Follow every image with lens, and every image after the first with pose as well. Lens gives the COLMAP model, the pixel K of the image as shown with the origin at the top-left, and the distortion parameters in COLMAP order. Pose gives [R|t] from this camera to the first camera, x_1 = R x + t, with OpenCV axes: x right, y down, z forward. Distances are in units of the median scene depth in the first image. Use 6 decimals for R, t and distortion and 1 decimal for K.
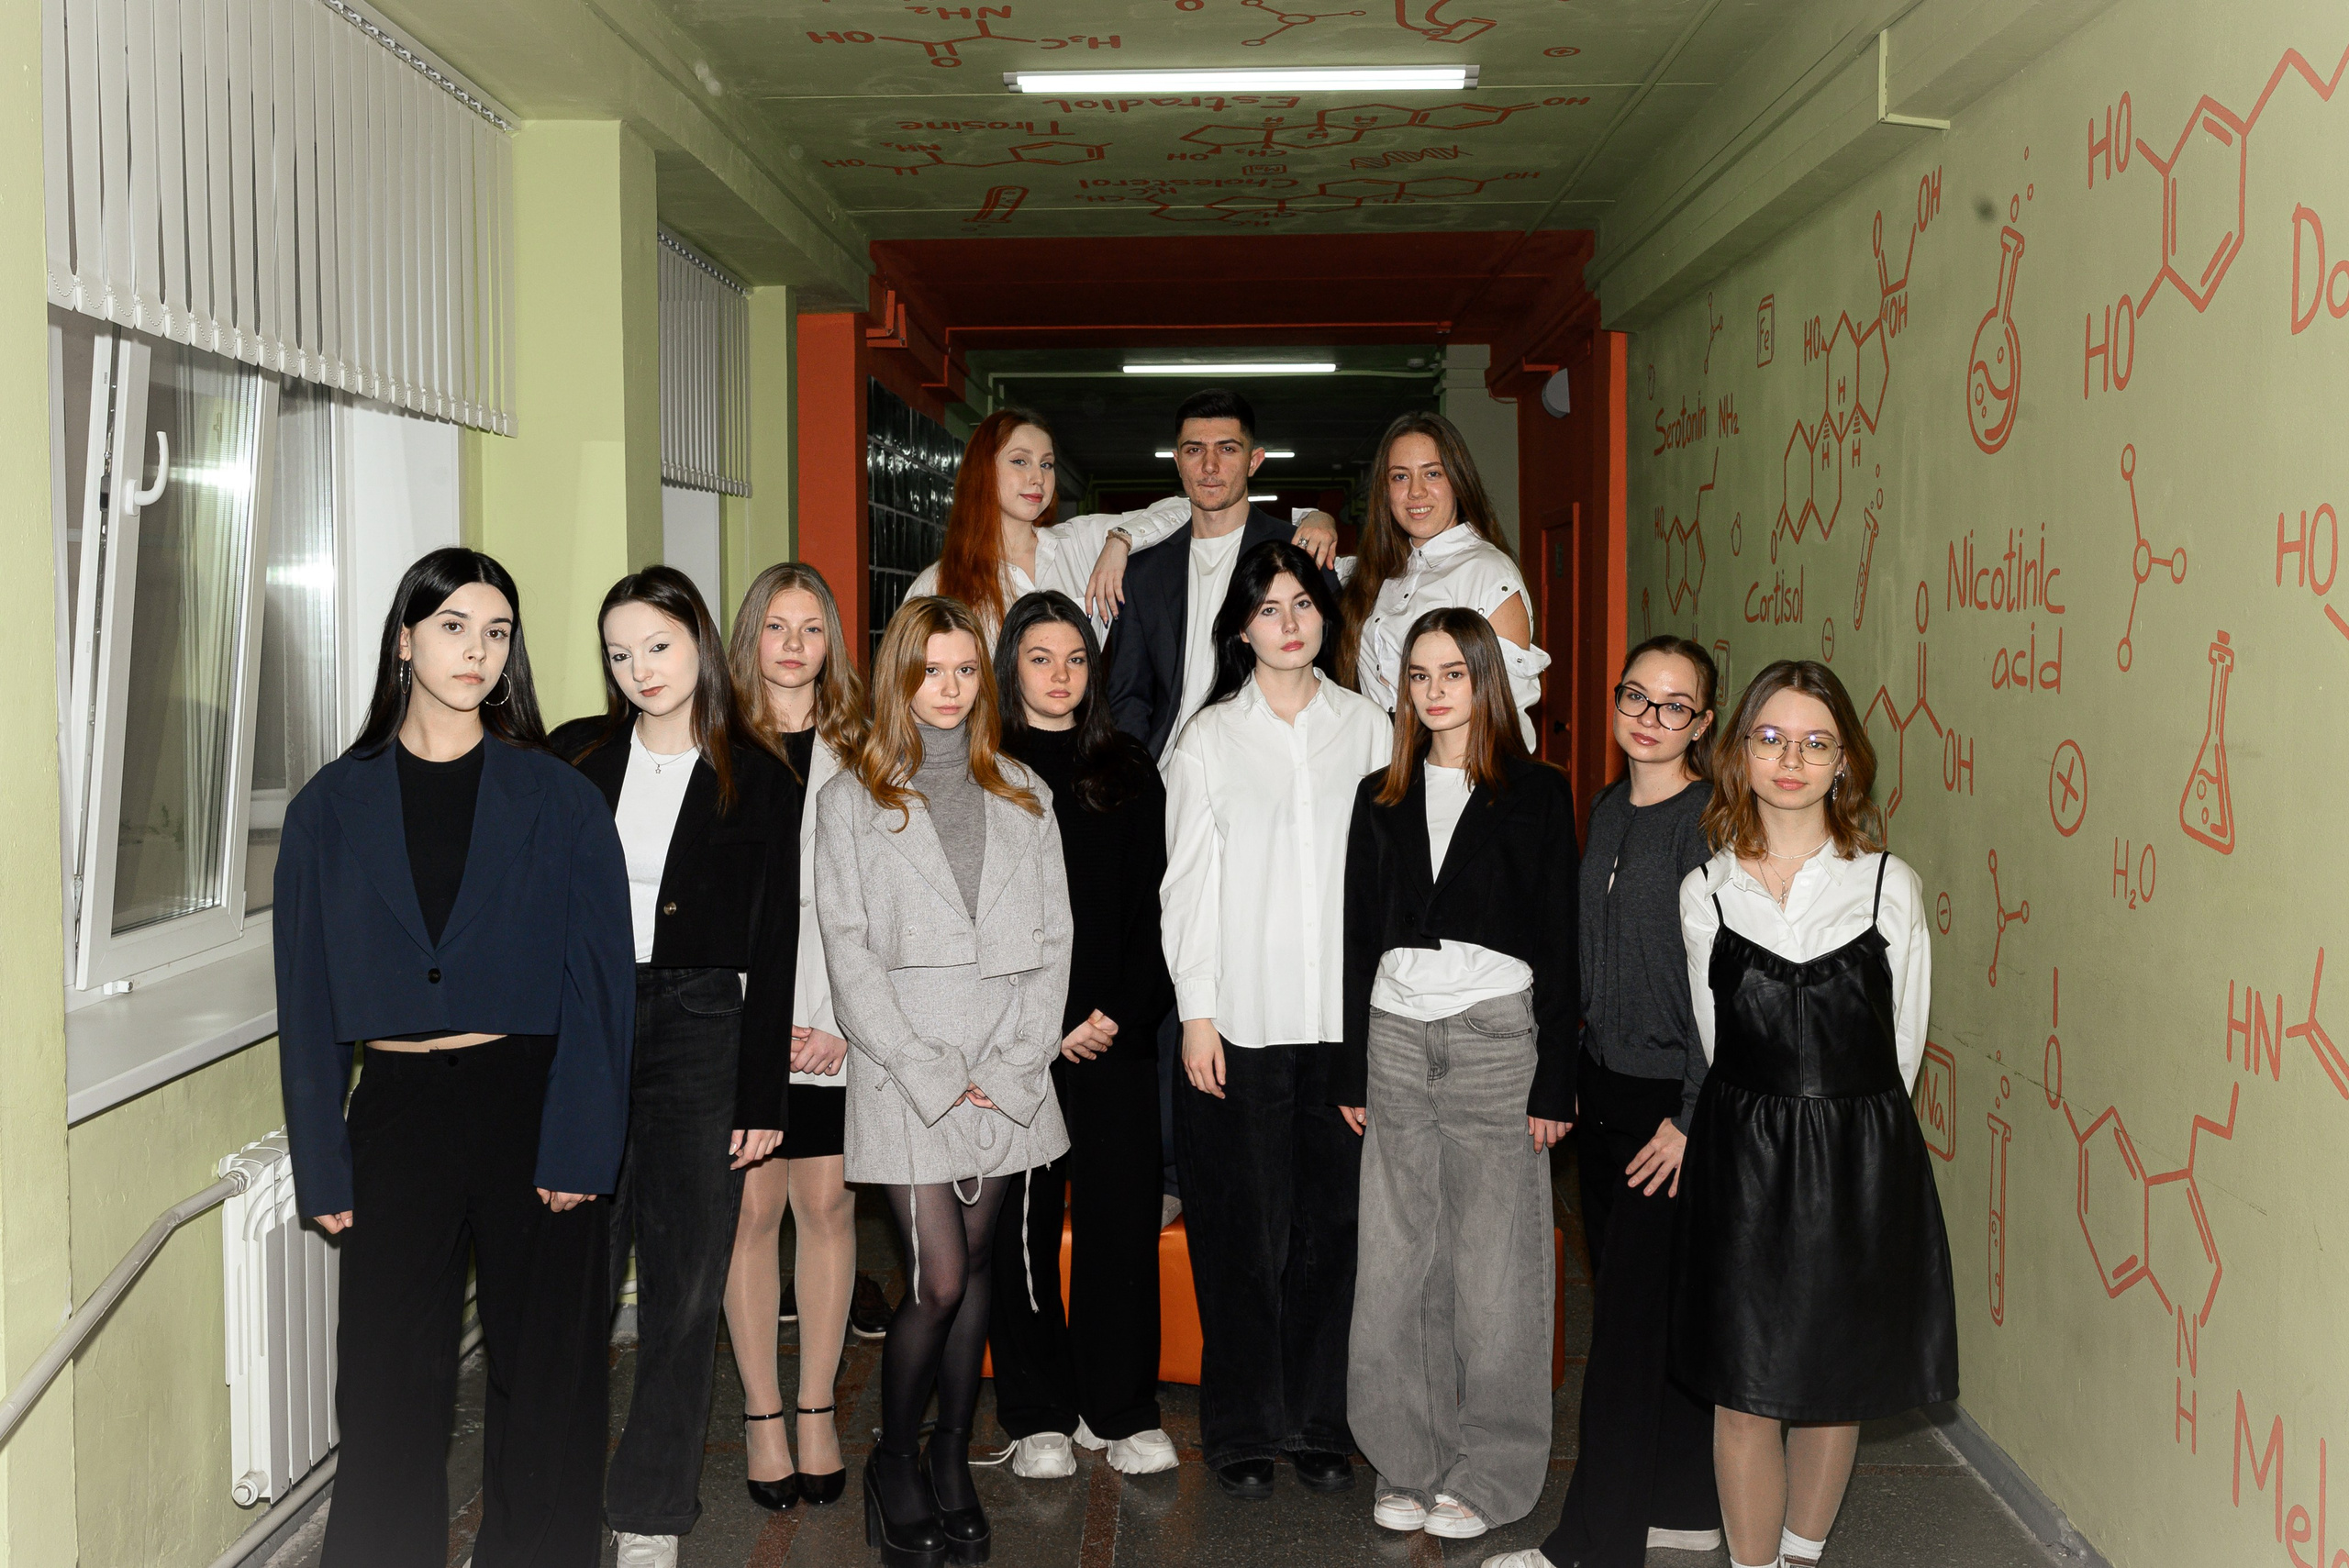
lens RADIAL K [[2041.6, 0, 1174.5], [0, 2041.6, 784.0], [0, 0, 1]] dist [-0.000714, -0.000167]
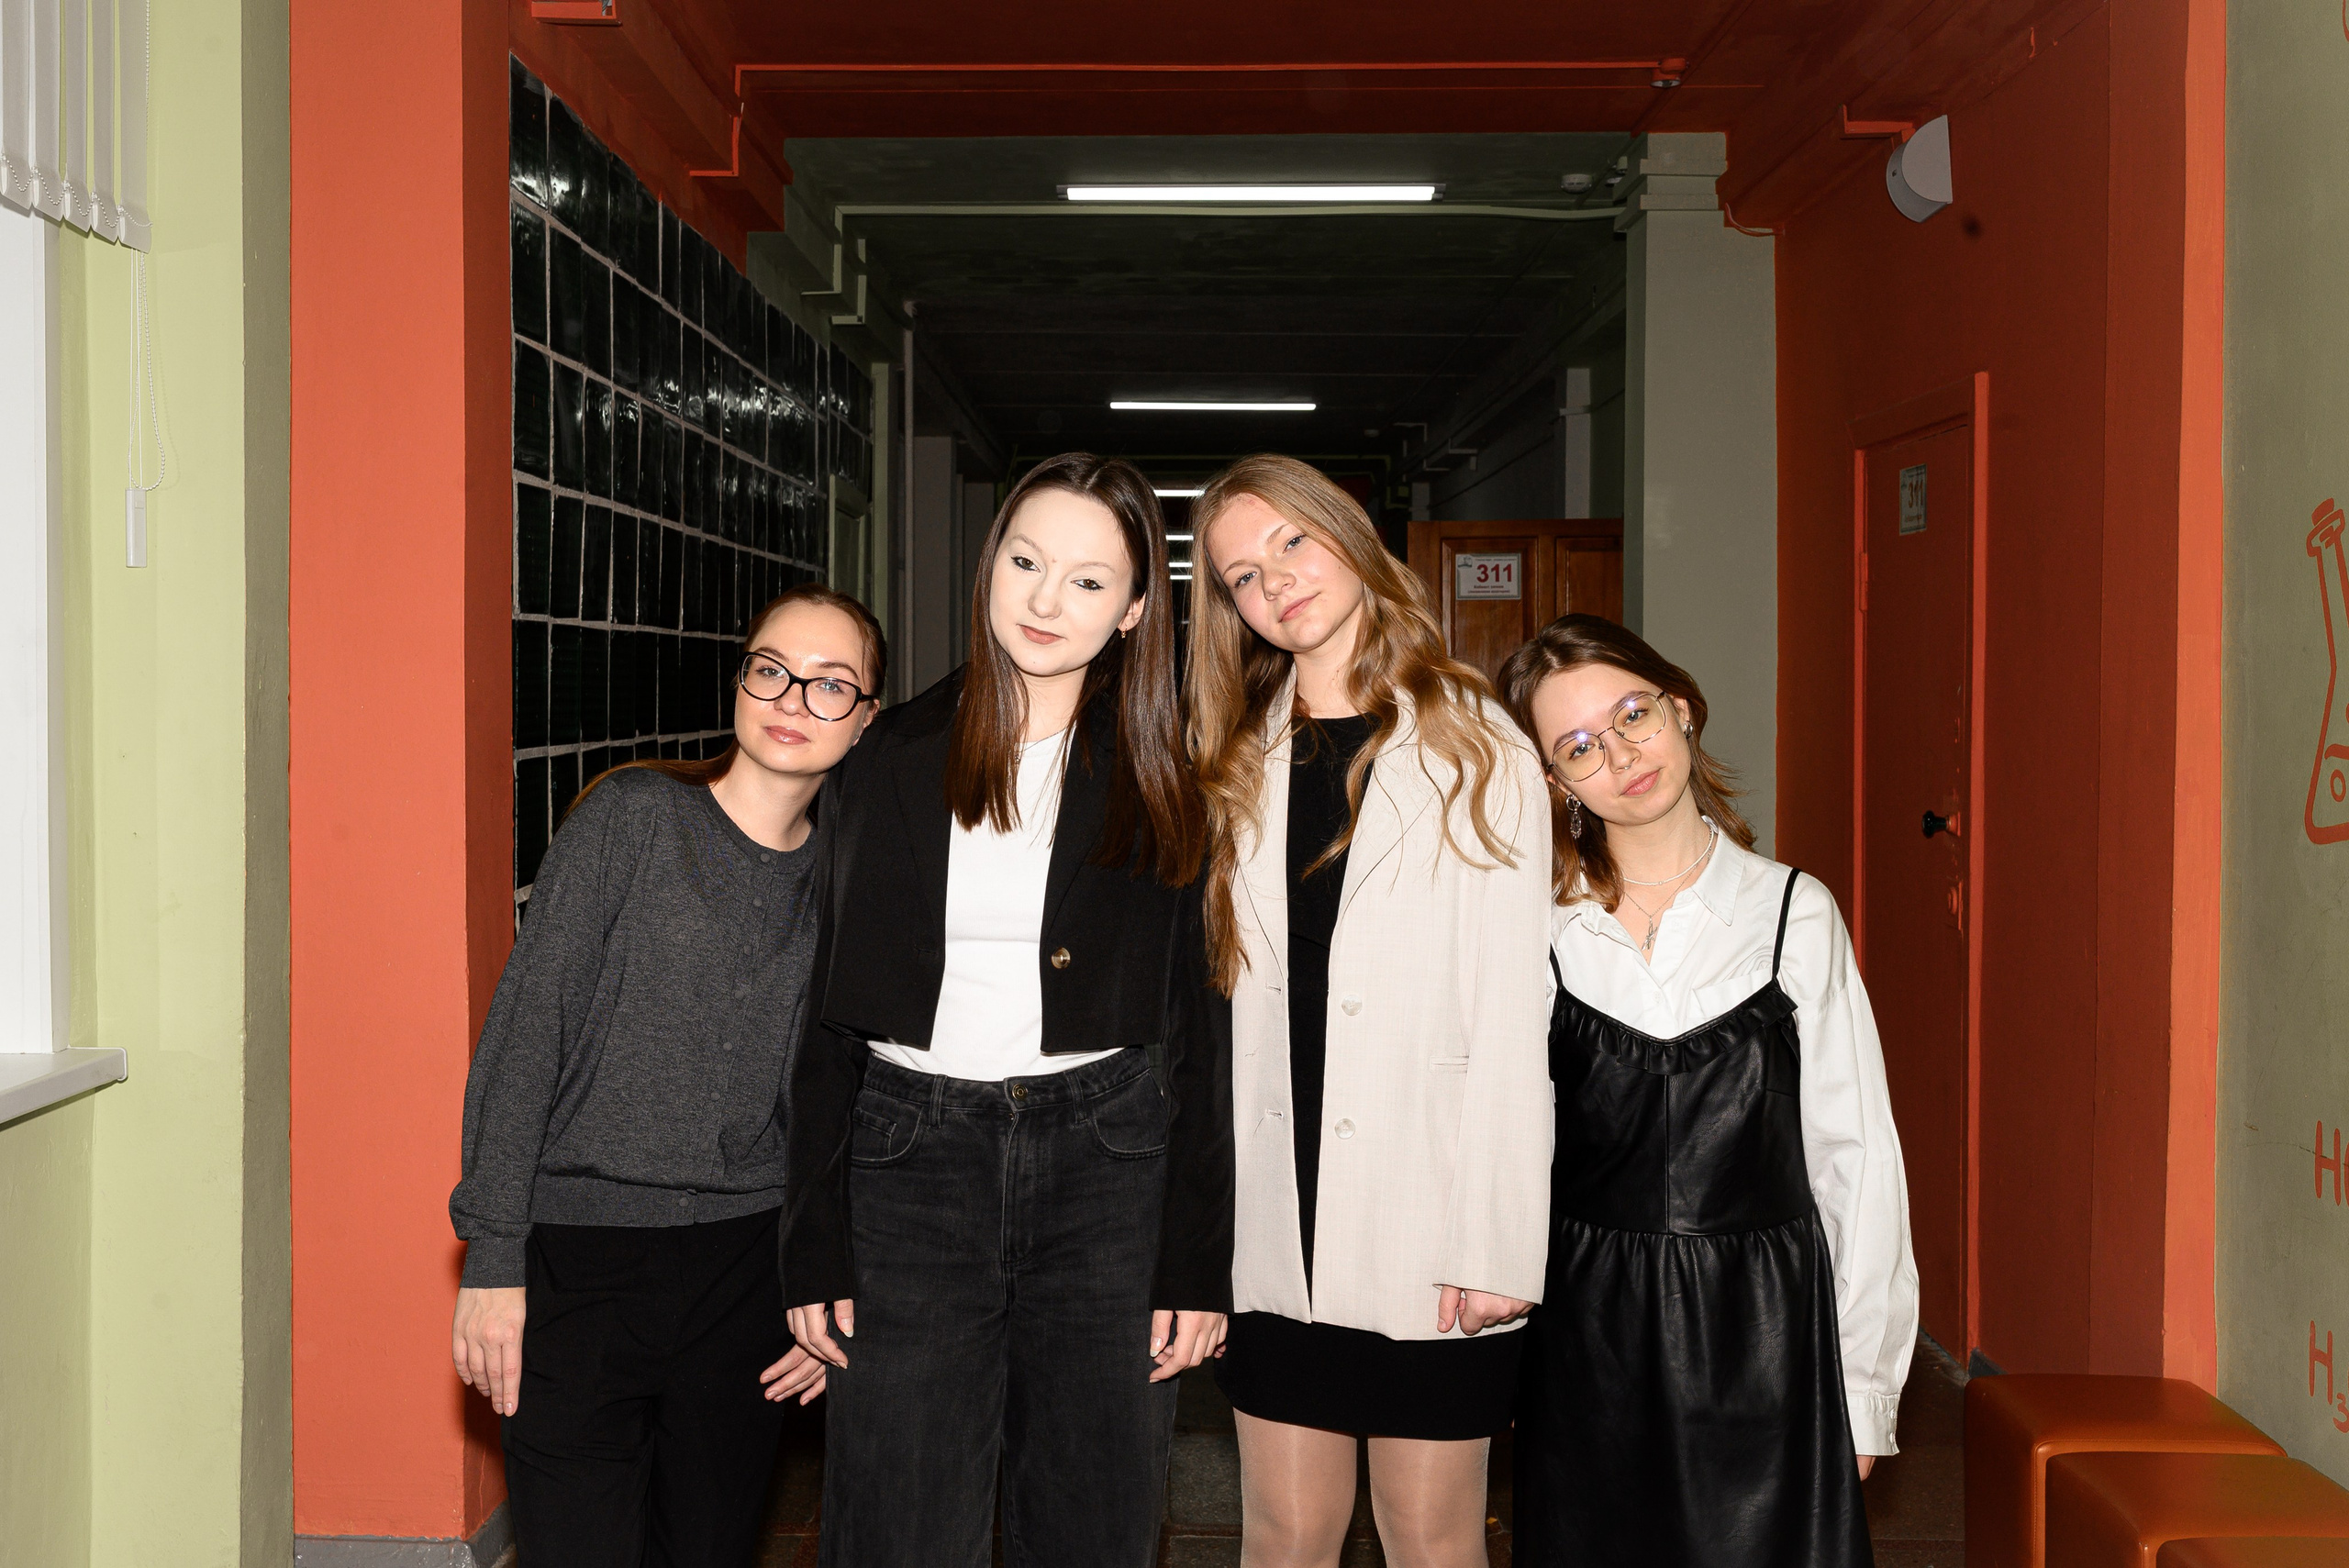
lens RADIAL K [[2367.3, 0, 1174.5], [0, 2367.3, 784.0], [0, 0, 1]] dist [0.000628, -0.000047]
pose [[0.999640, 0.011132, 0.024431, -0.009680], [-0.010258, 0.999313, -0.035605, -0.013380], [-0.024810, 0.035342, 0.999067, 0.364841]]
